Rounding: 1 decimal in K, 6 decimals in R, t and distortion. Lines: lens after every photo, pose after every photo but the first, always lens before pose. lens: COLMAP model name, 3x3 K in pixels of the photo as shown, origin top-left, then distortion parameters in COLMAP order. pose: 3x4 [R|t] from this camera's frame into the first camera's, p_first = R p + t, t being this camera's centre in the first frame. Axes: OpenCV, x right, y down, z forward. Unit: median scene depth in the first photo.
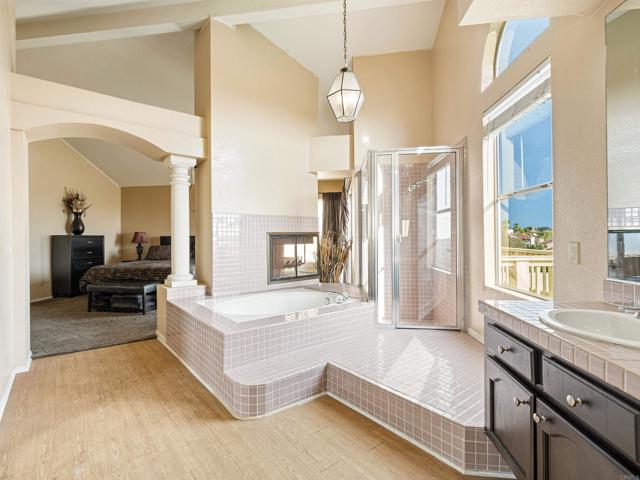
lens RADIAL K [[314.0, 0, 304.7], [0, 314.0, 240.5], [0, 0, 1]] dist [0.002369, 0.000582]
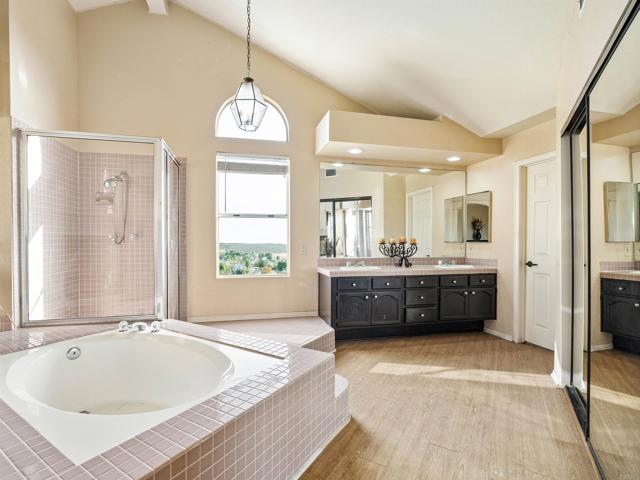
lens RADIAL K [[314.0, 0, 304.7], [0, 314.0, 240.5], [0, 0, 1]] dist [0.002369, 0.000582]
pose [[-0.331877, 0.017502, 0.943160, -1.197244], [0.011621, 0.999828, -0.014465, 0.007788], [-0.943251, 0.006160, -0.332023, 1.561315]]
